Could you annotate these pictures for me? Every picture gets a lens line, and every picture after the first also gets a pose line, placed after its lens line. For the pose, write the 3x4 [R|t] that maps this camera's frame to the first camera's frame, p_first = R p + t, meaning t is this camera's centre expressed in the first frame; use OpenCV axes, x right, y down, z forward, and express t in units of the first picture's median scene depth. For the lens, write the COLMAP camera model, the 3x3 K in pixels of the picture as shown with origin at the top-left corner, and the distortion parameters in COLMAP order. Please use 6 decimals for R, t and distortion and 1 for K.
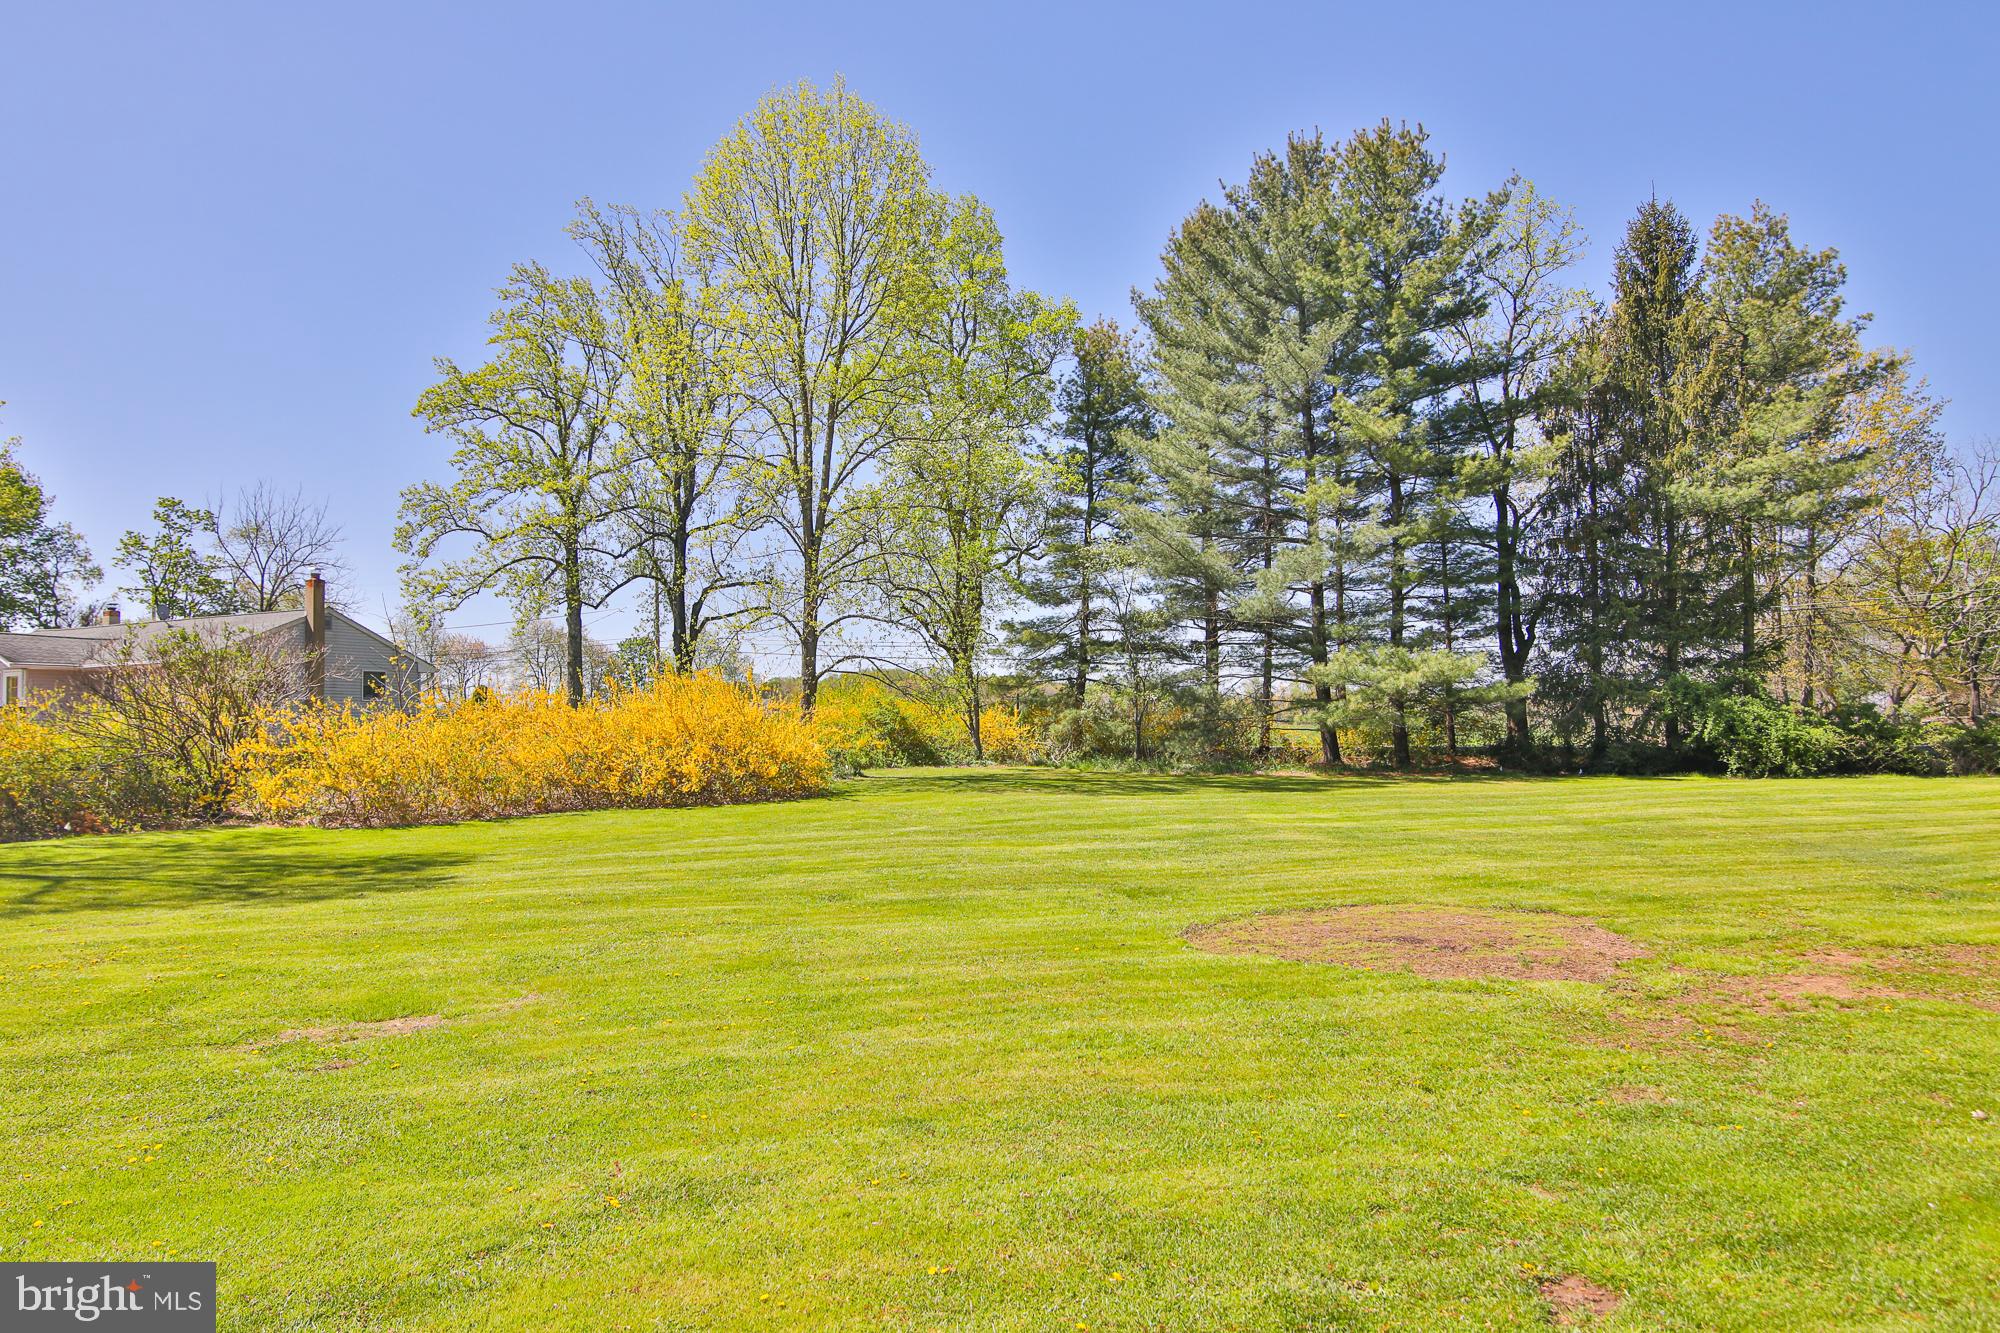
lens RADIAL K [[1369.1, 0, 1000.0], [0, 1369.1, 666.5], [0, 0, 1]] dist [-0.003657, -0.001536]
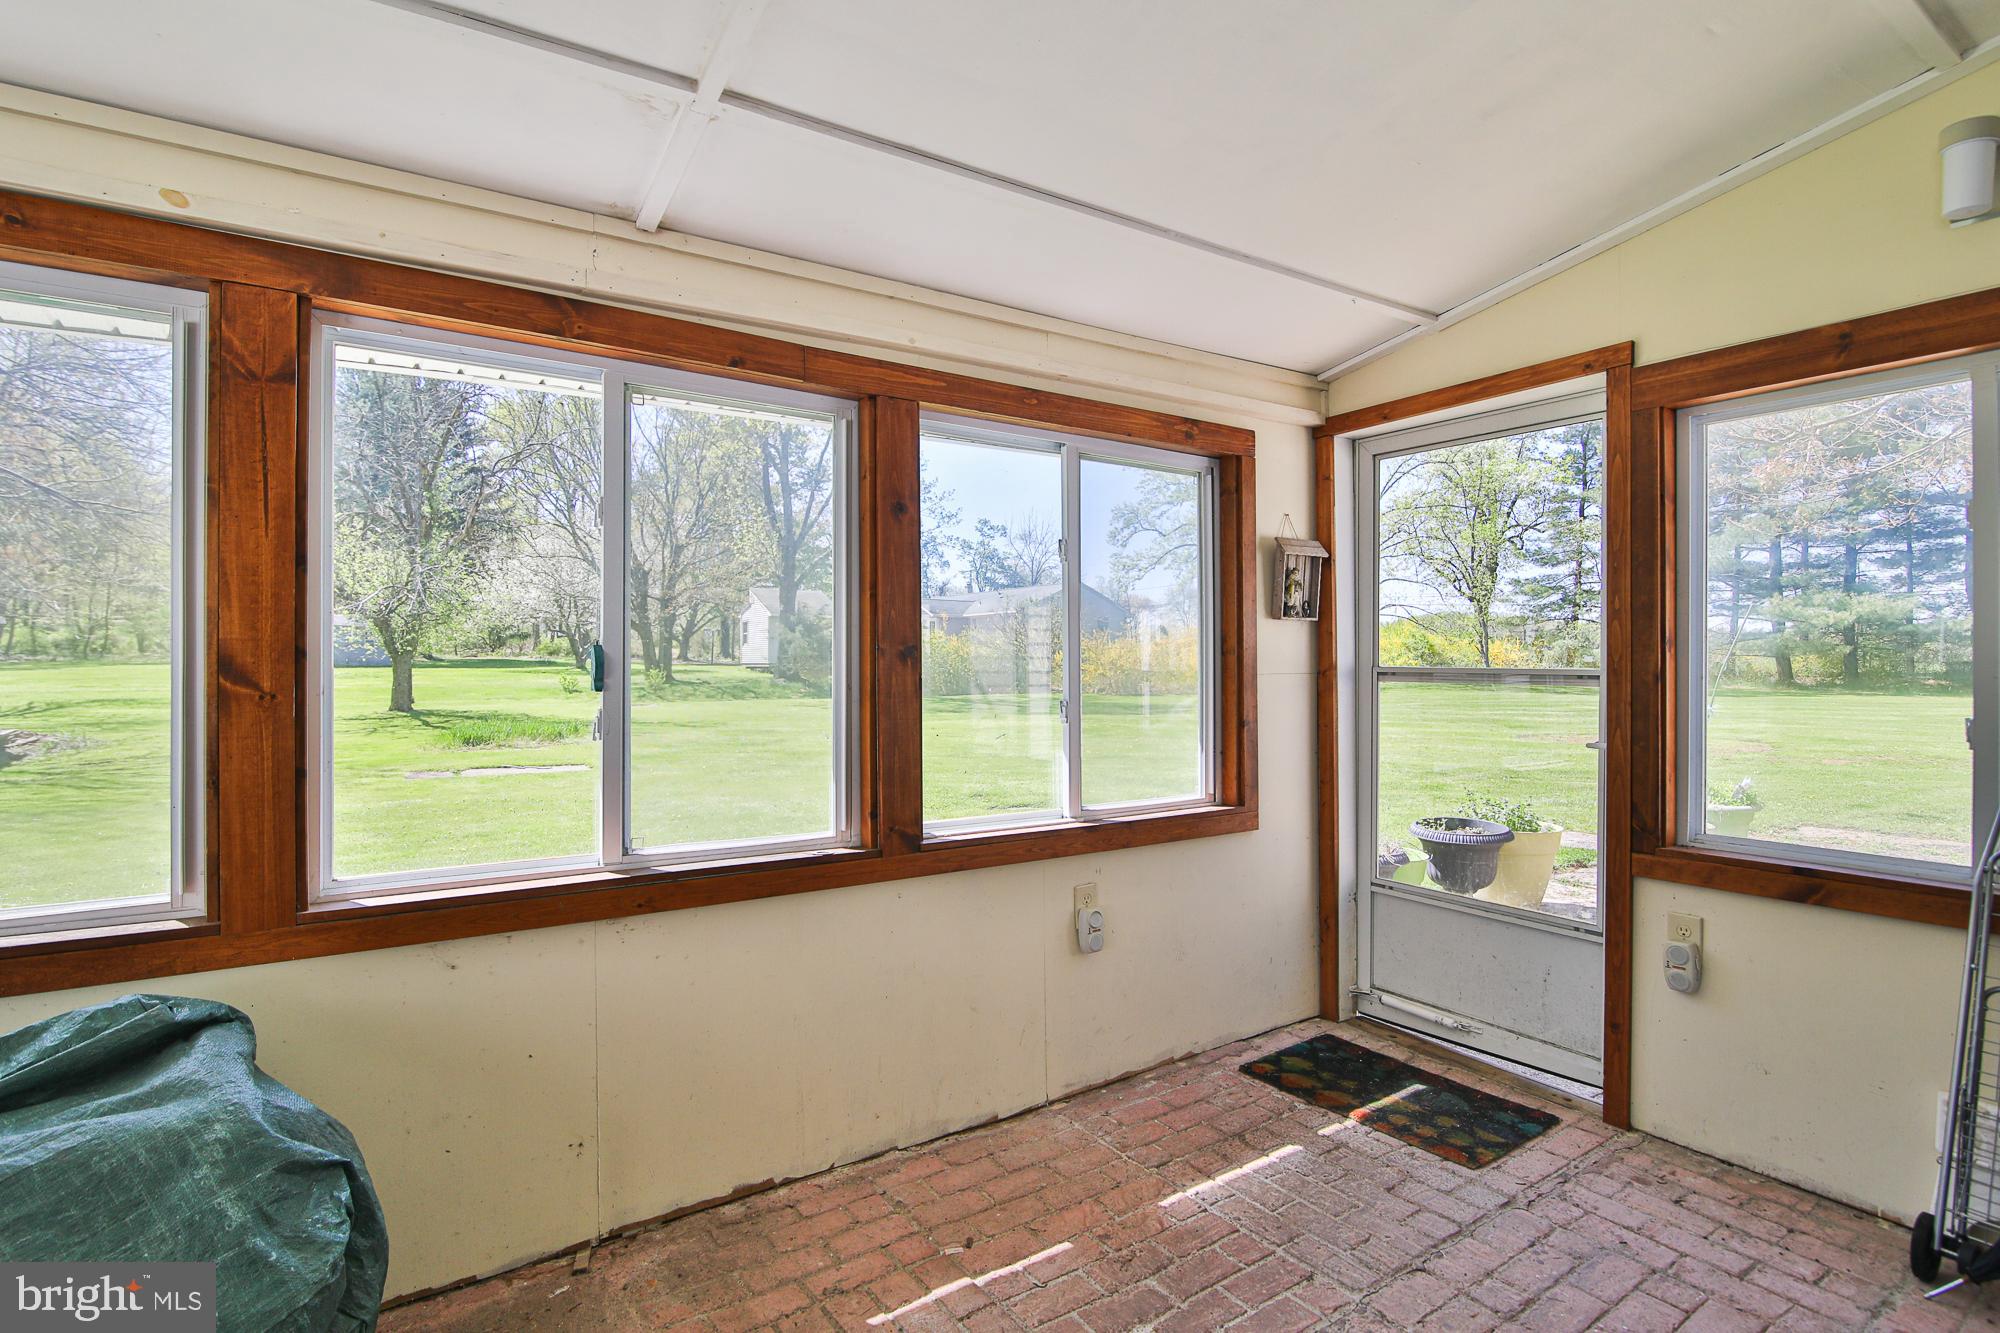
lens RADIAL K [[986.2, 0, 987.0], [0, 986.2, 670.1], [0, 0, 1]] dist [-0.020281, 0.001182]
pose [[0.867479, 0.017739, -0.497158, 0.037523], [0.011031, 0.998432, 0.054872, 0.000172], [0.497352, -0.053085, 0.865923, -0.152735]]
